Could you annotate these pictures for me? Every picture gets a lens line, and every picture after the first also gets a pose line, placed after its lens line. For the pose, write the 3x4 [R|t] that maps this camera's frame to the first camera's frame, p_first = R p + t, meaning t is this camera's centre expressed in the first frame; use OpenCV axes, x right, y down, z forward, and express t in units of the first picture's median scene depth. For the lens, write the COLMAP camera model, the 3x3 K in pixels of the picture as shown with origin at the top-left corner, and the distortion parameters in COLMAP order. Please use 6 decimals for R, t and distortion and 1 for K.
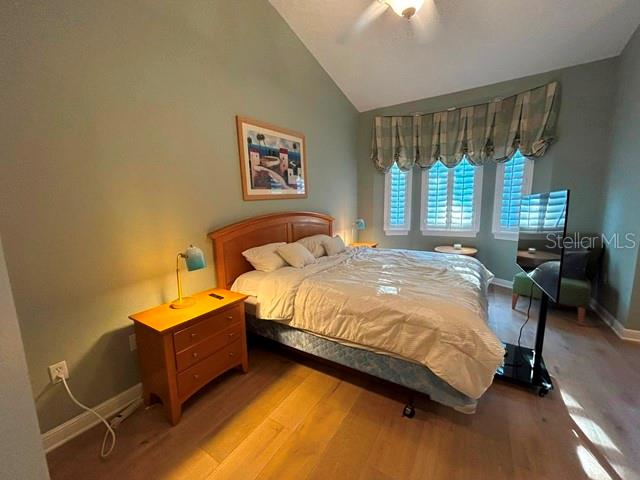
lens RADIAL K [[258.0, 0, 318.9], [0, 258.0, 240.8], [0, 0, 1]] dist [-0.001639, 0.000506]
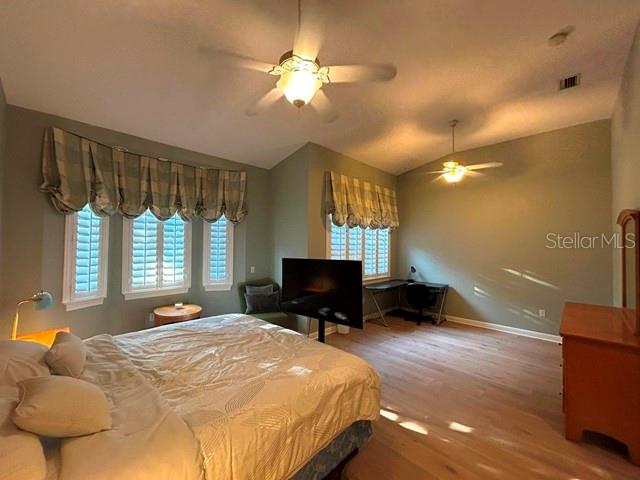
lens RADIAL K [[258.0, 0, 318.9], [0, 258.0, 240.8], [0, 0, 1]] dist [-0.001639, 0.000506]
pose [[0.216438, 0.037413, 0.975579, -0.251069], [0.129382, 0.989353, -0.066645, -0.078615], [-0.967685, 0.140647, 0.209293, 0.281829]]
